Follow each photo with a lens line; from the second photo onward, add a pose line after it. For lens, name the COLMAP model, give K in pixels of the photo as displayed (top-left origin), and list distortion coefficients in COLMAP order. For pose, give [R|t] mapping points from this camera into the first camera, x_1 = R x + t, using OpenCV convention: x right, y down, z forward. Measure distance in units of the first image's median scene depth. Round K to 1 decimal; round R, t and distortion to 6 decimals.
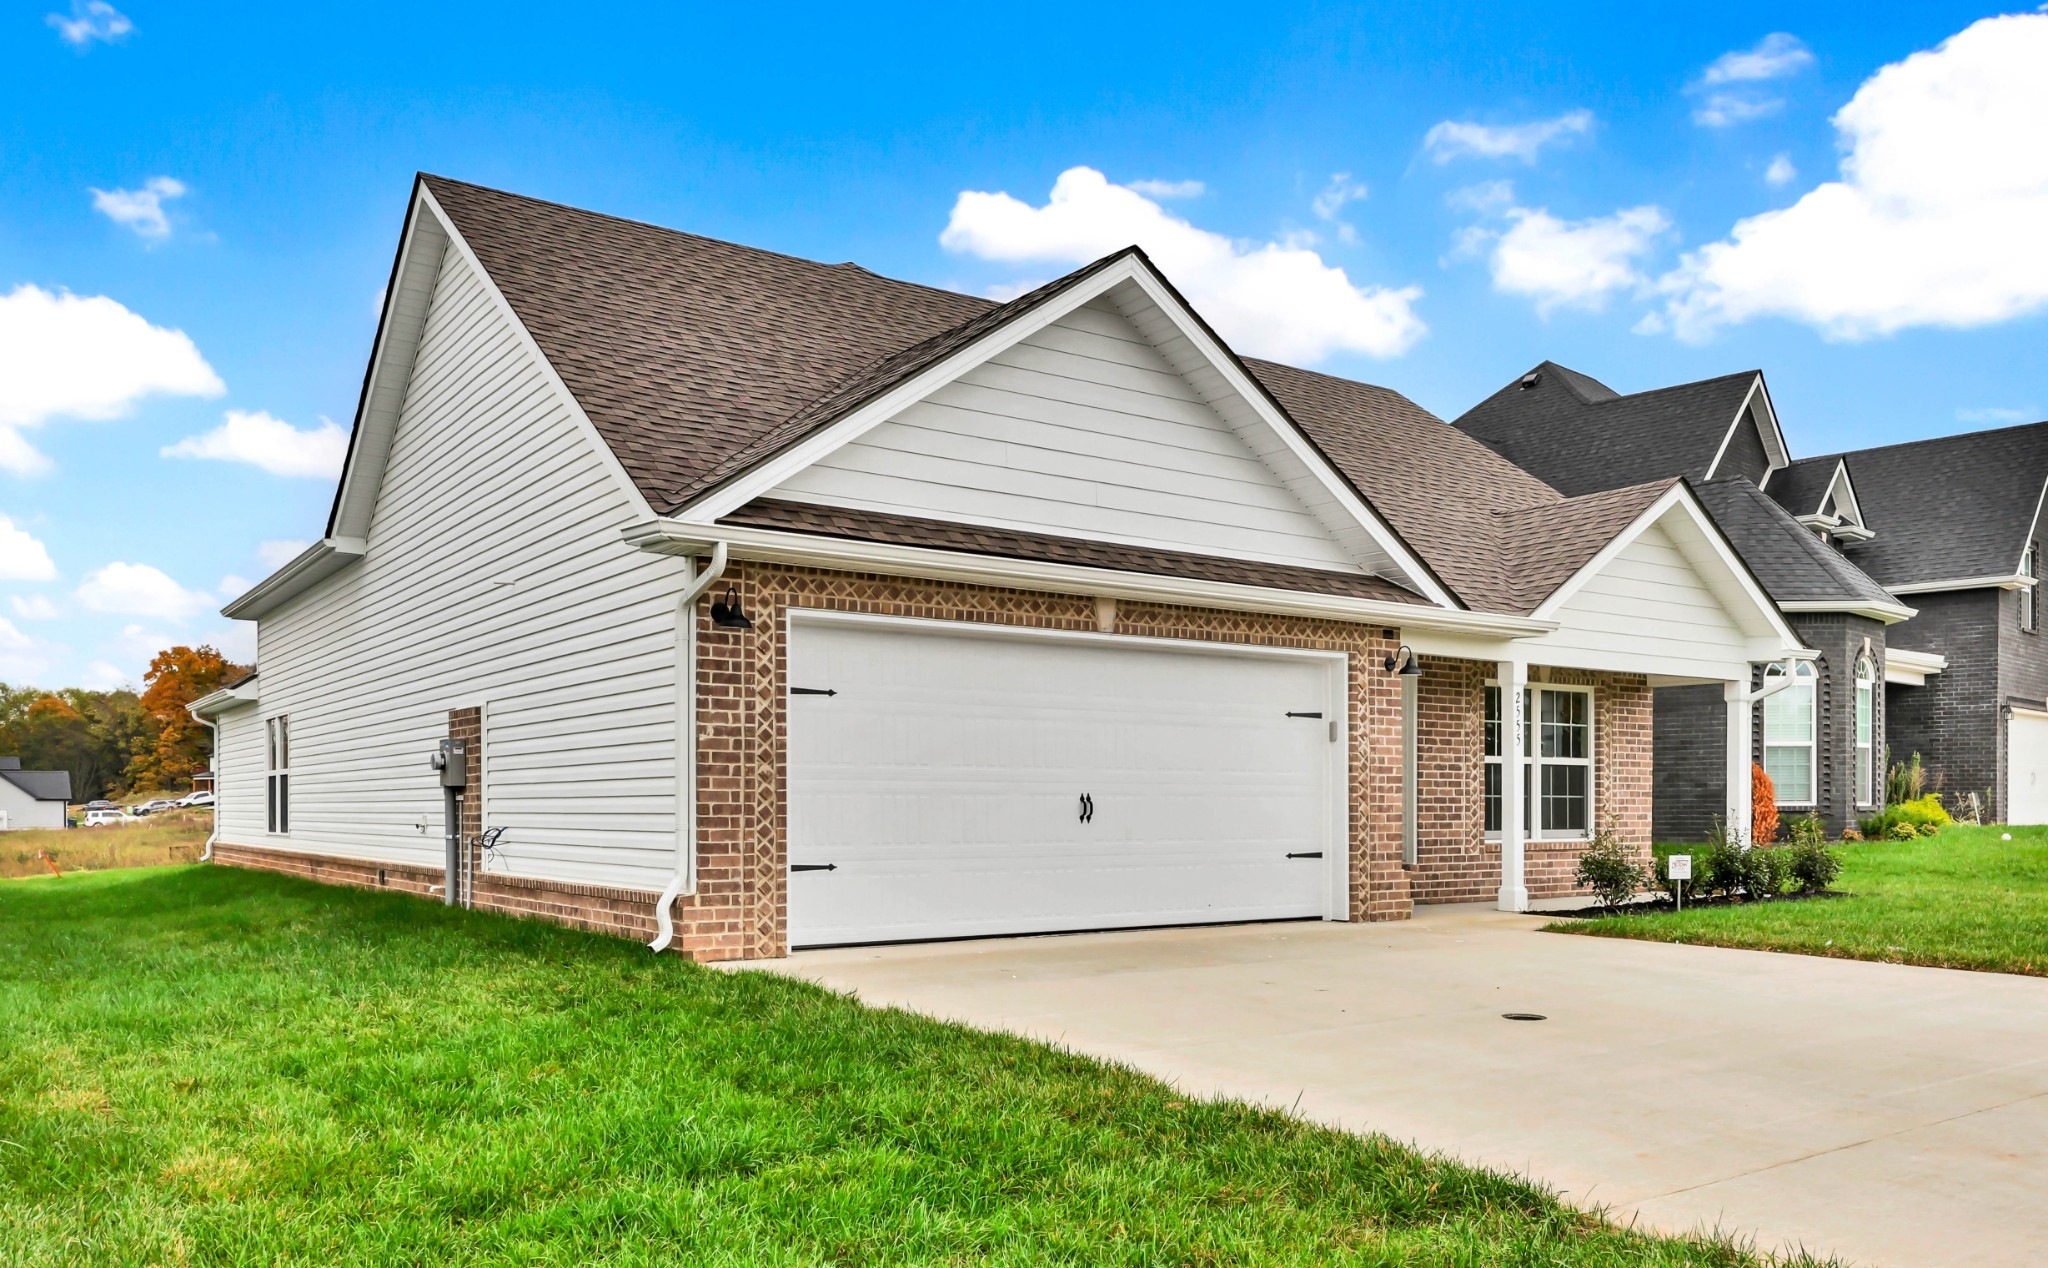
lens RADIAL K [[1632.3, 0, 1021.2], [0, 1632.3, 699.0], [0, 0, 1]] dist [0.050352, 0.000793]
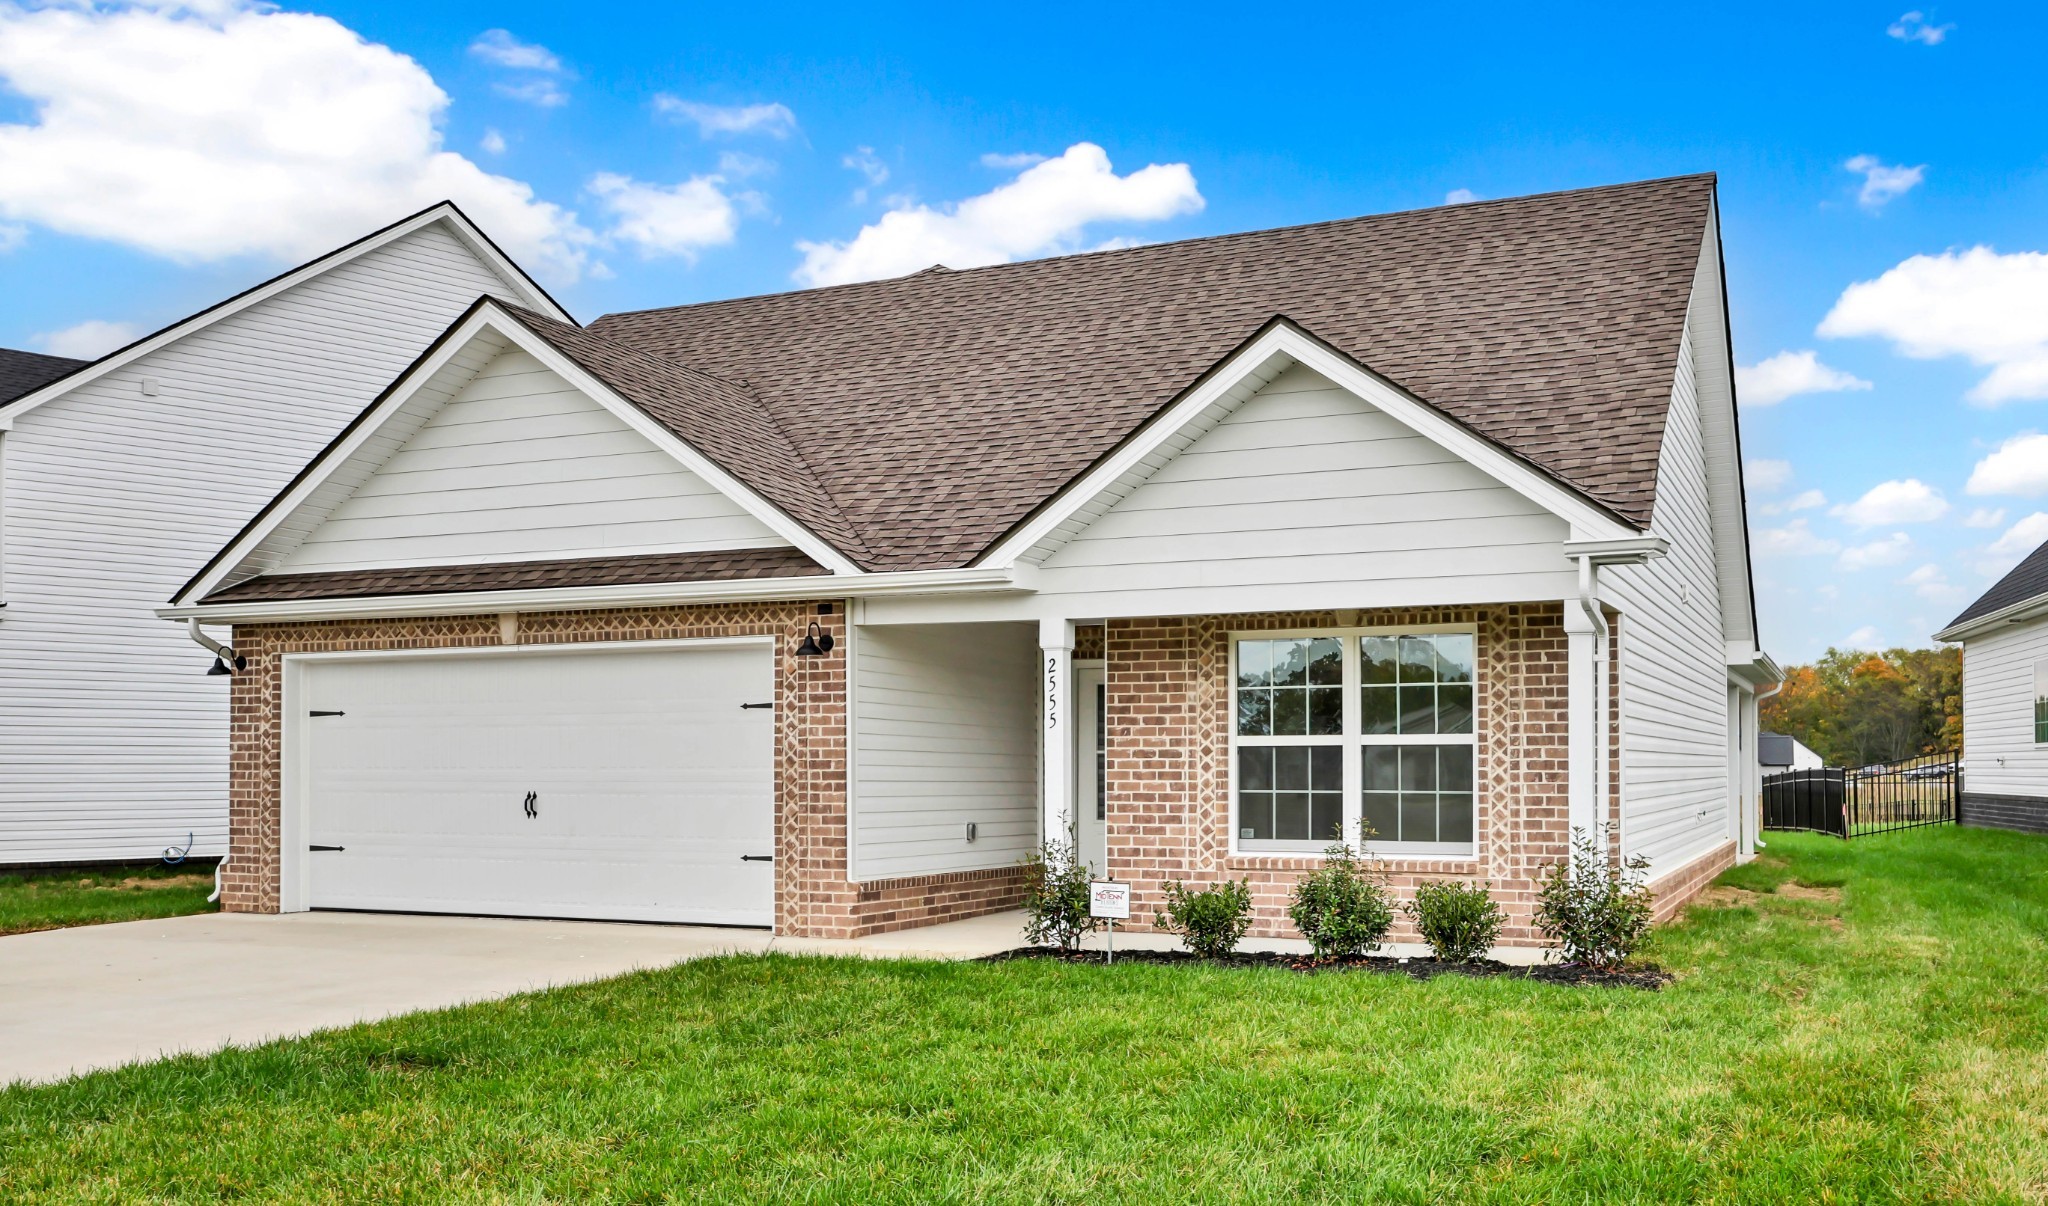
lens RADIAL K [[1754.1, 0, 1024.0], [0, 1754.1, 603.0], [0, 0, 1]] dist [0.010096, -0.001440]
pose [[0.487334, -0.083375, -0.869226, 1.150017], [0.058630, 0.996309, -0.062693, 0.023559], [0.871245, -0.020410, 0.490423, 0.666058]]
